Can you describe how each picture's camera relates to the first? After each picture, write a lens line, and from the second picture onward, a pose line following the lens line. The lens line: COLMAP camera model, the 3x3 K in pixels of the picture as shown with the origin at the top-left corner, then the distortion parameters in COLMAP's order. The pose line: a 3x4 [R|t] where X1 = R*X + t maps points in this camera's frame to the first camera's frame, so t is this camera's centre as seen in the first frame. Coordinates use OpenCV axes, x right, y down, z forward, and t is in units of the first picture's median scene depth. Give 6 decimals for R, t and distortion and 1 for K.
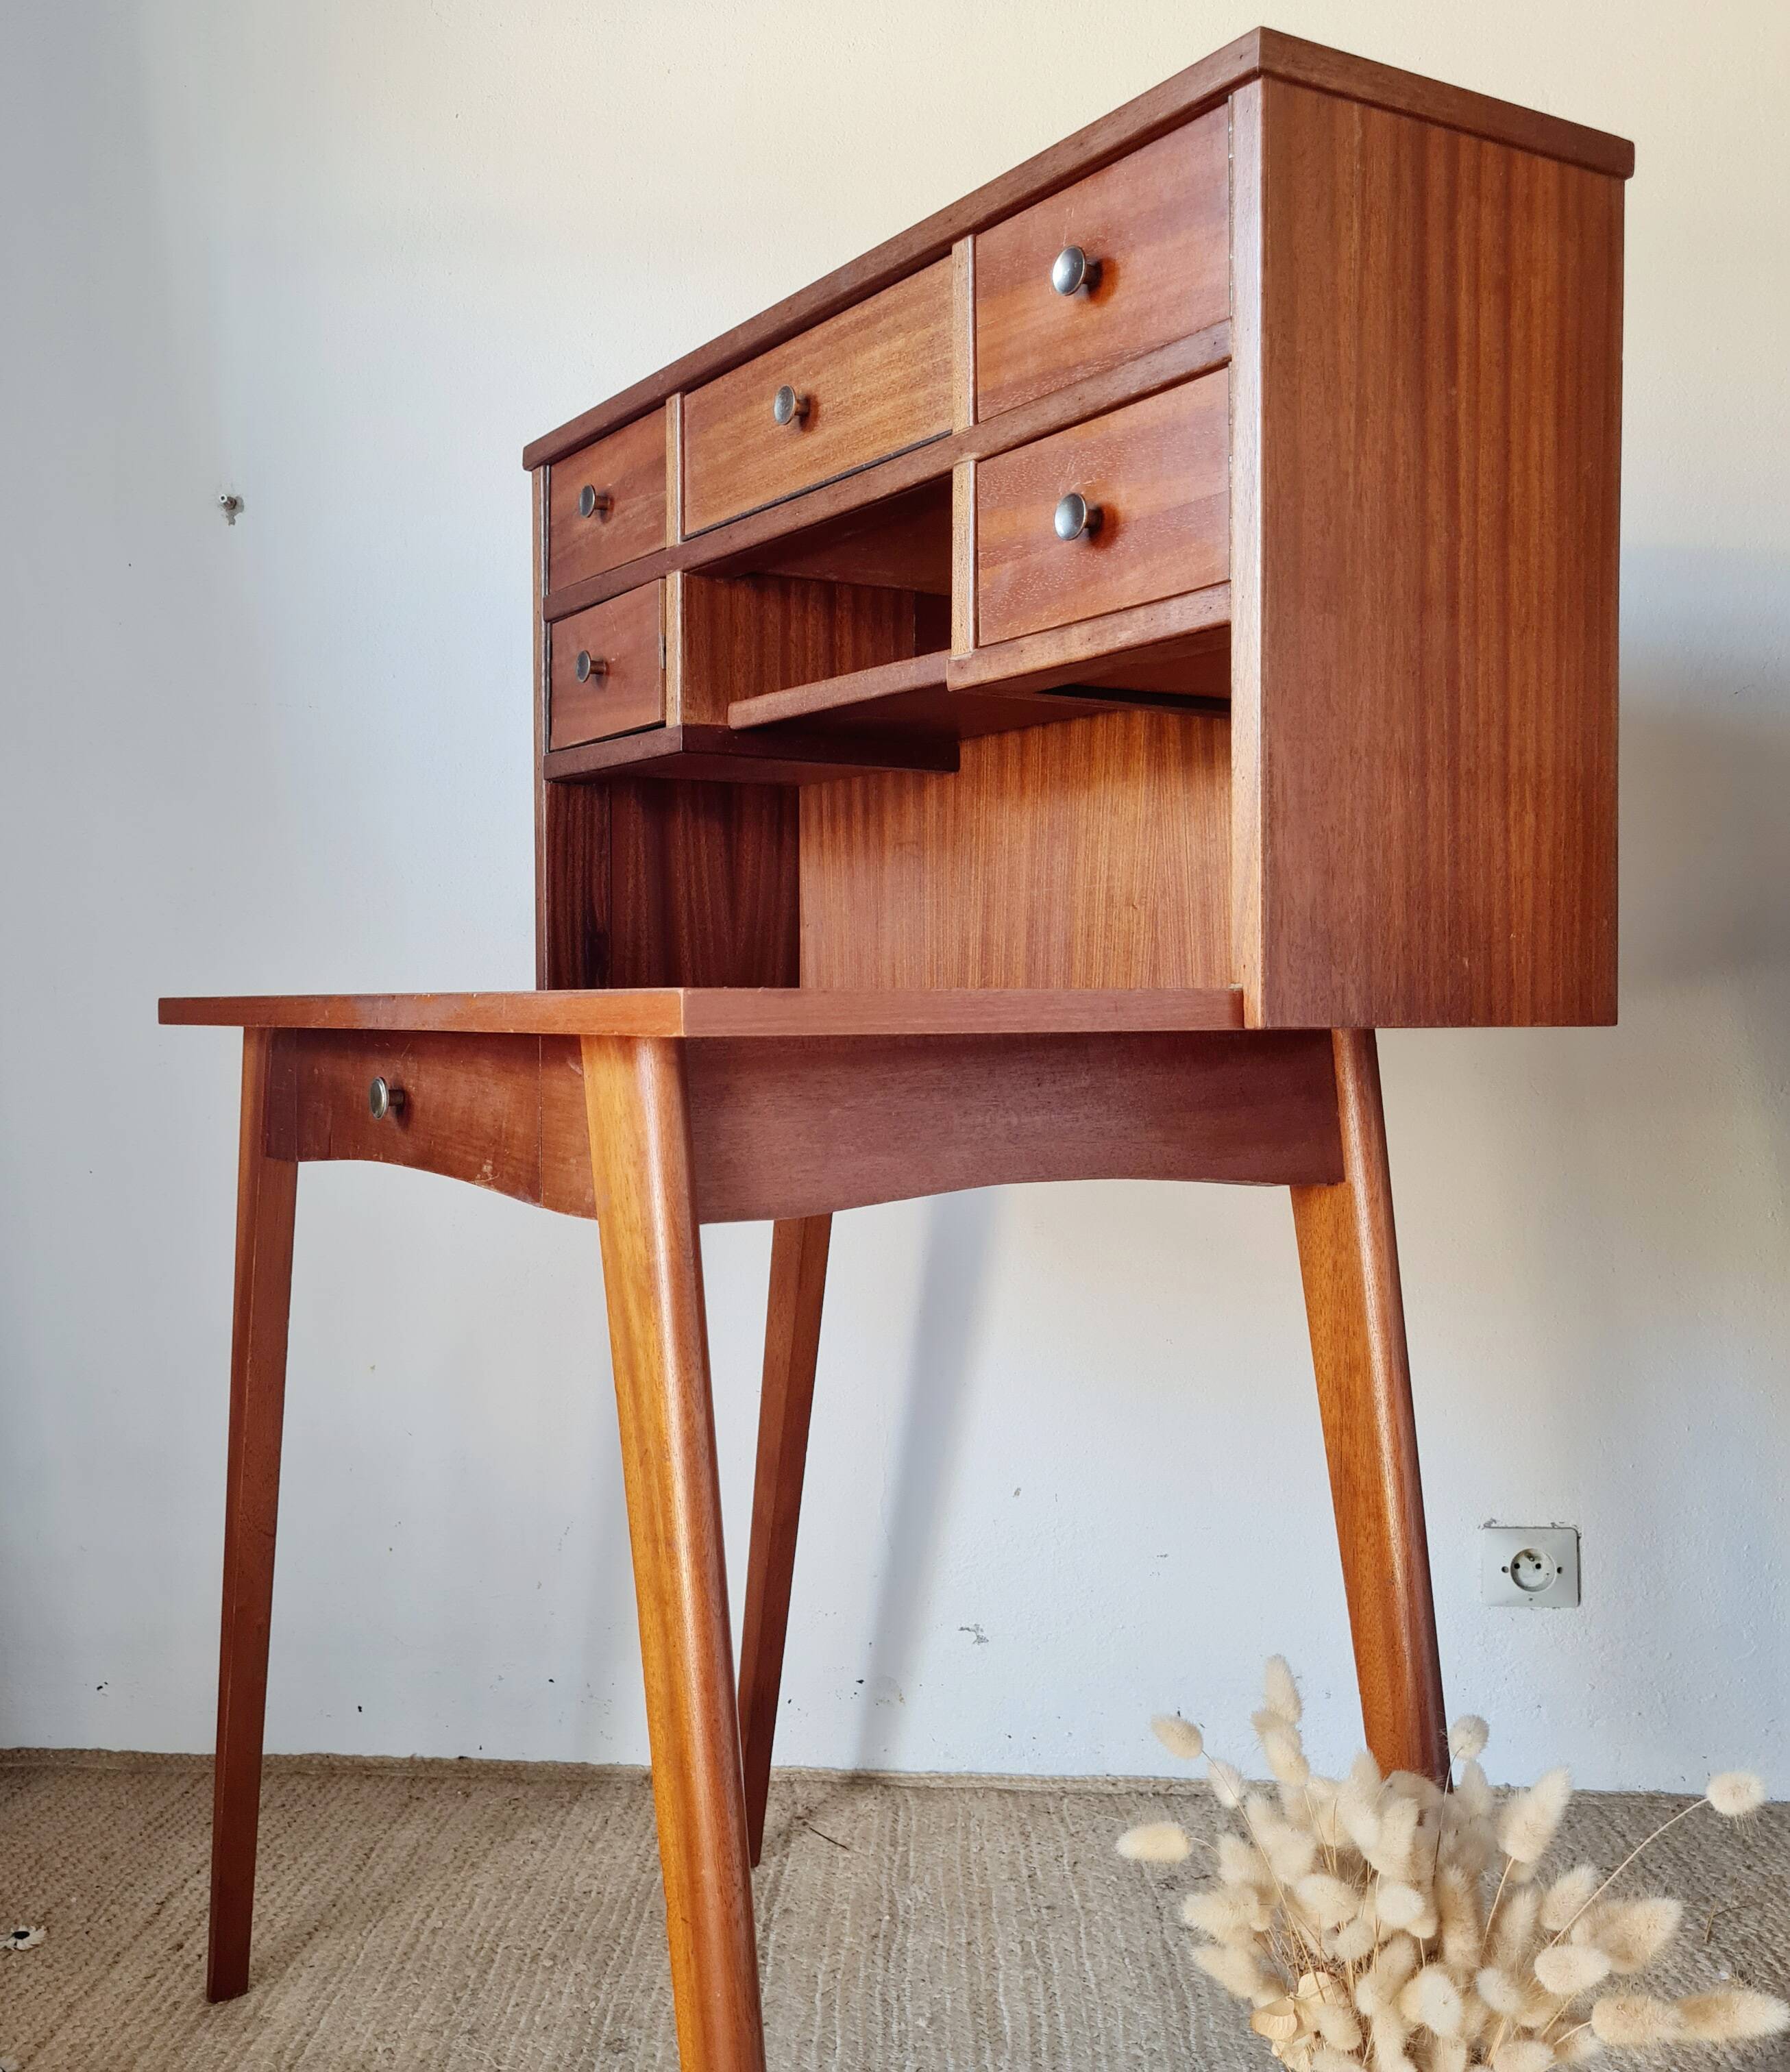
lens RADIAL K [[2025.3, 0, 753.5], [0, 2025.3, 1043.5], [0, 0, 1]] dist [0.045498, -0.002330]
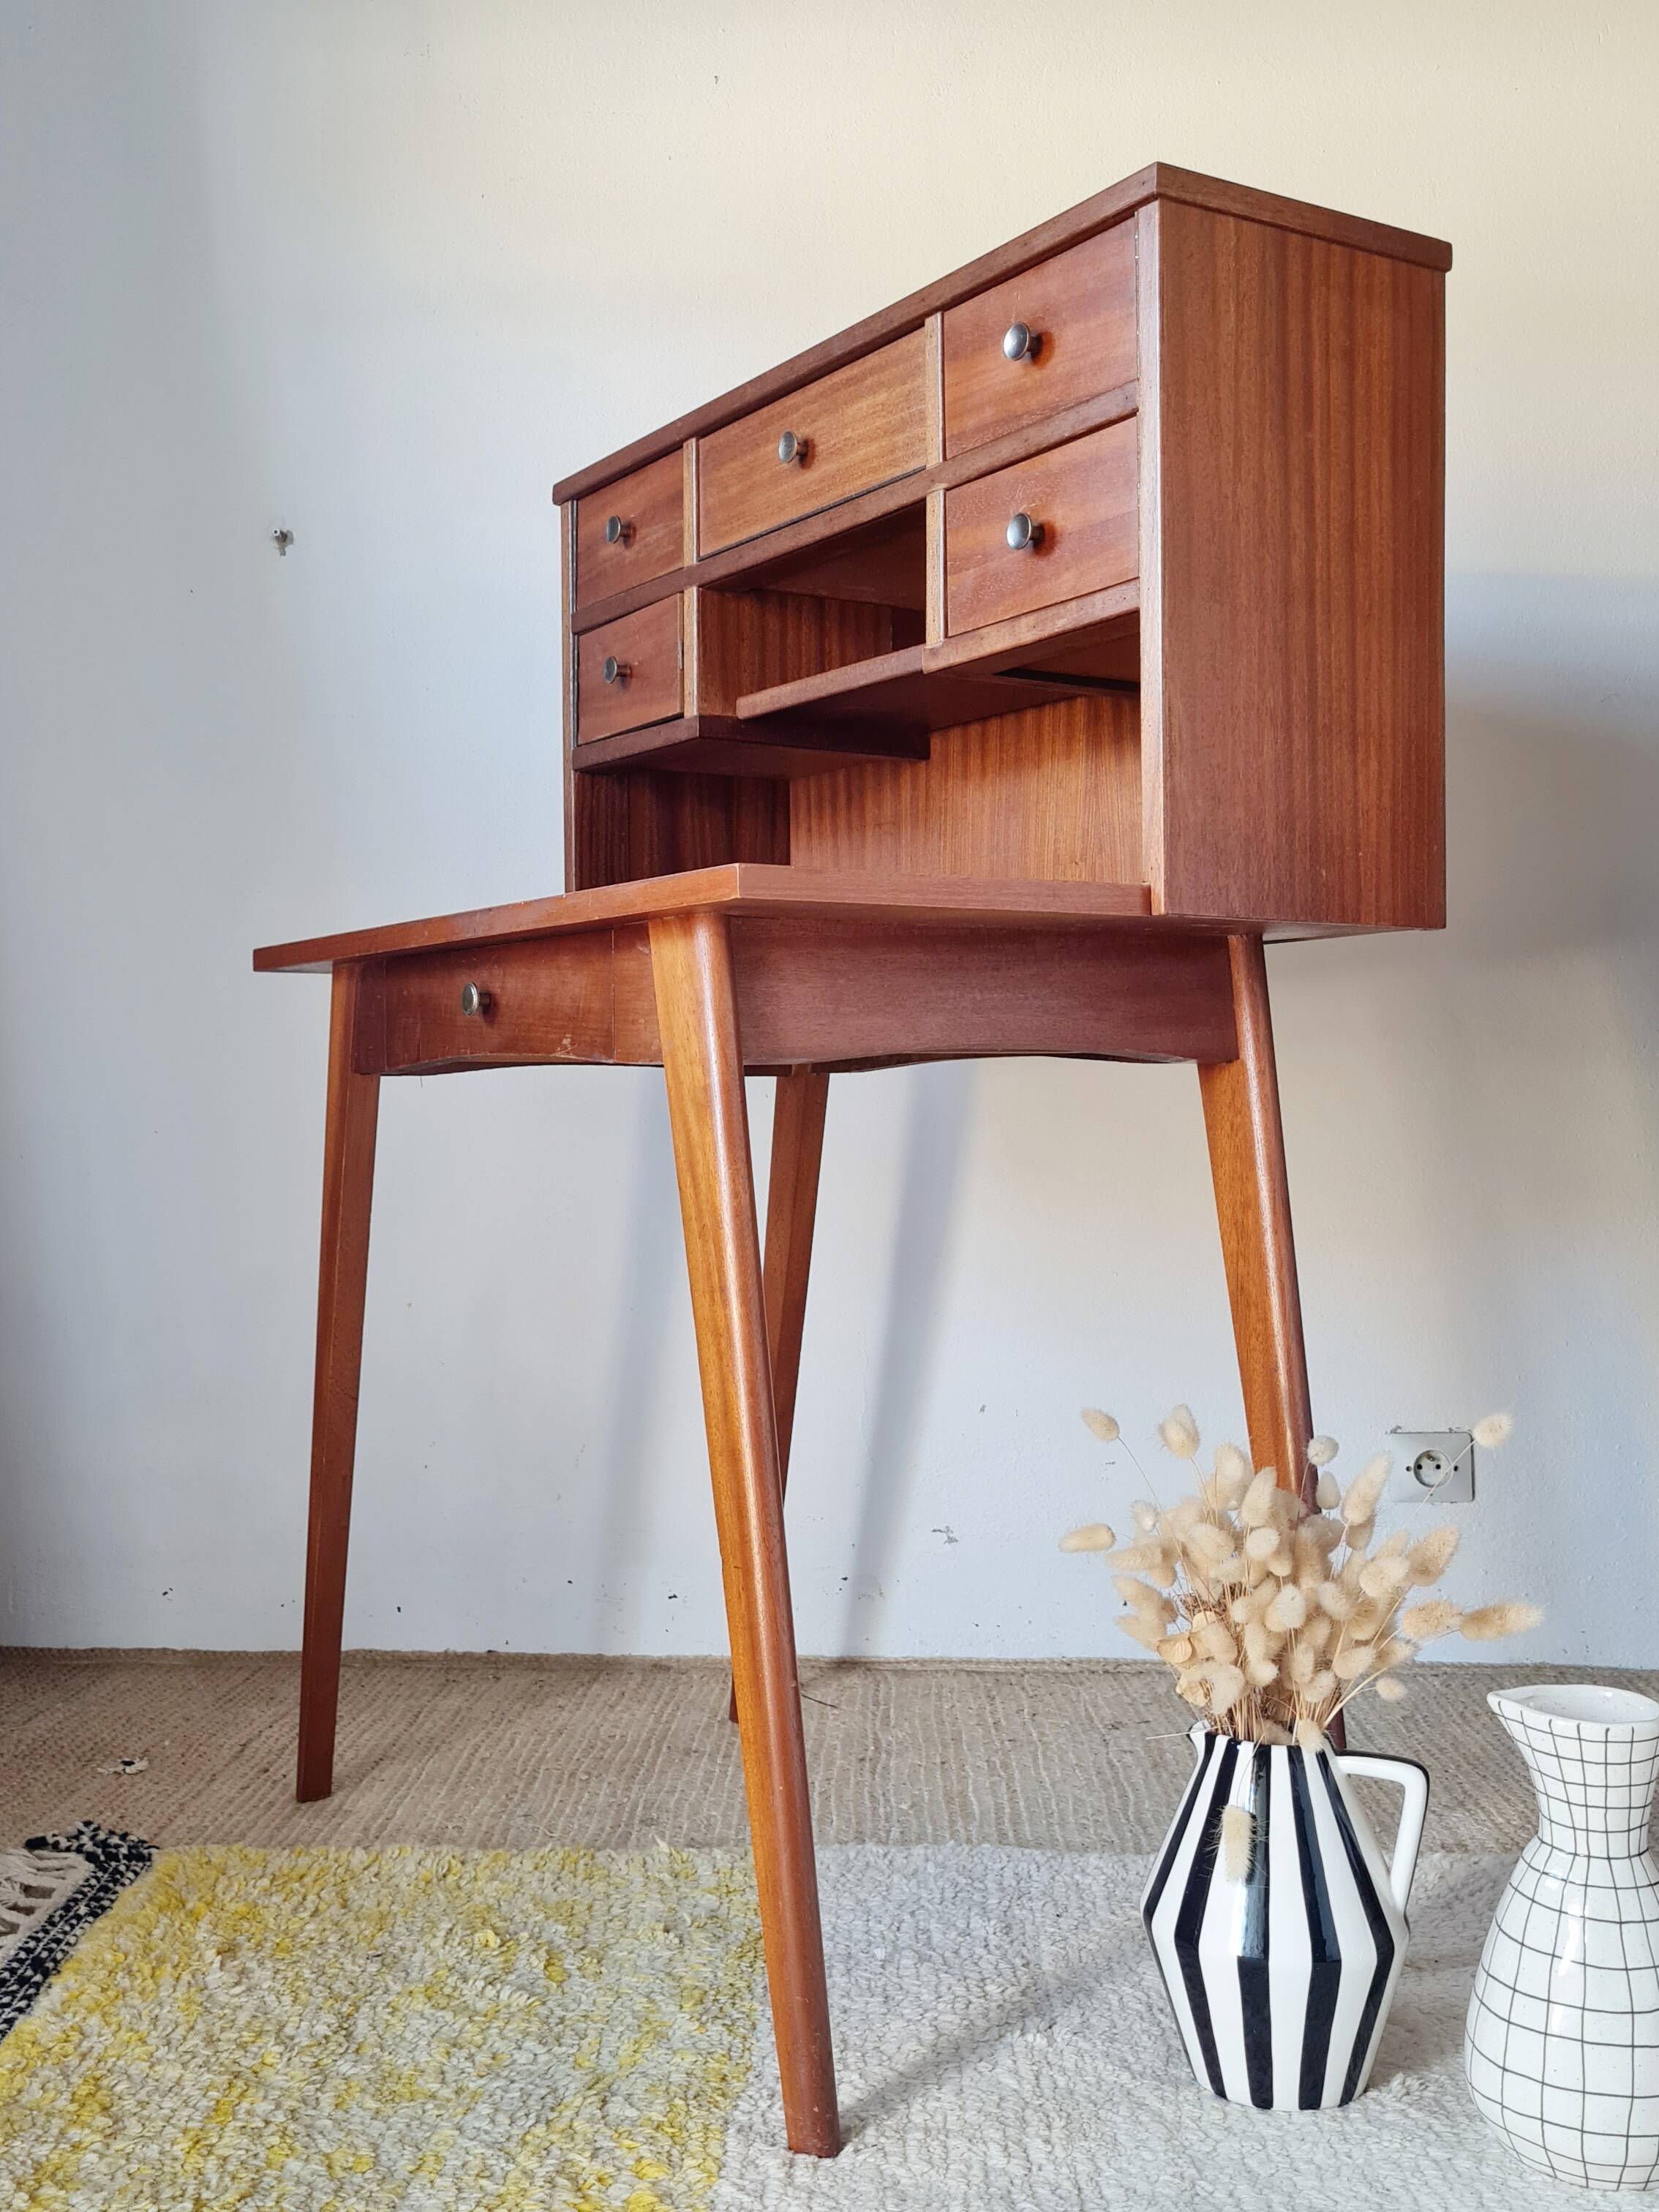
lens RADIAL K [[2165.9, 0, 742.2], [0, 2165.9, 1111.4], [0, 0, 1]] dist [0.048750, 0.005832]
pose [[0.999790, -0.004477, 0.019976, -0.044738], [0.004744, 0.999900, -0.013344, 0.115715], [-0.019915, 0.013436, 0.999711, -0.339255]]
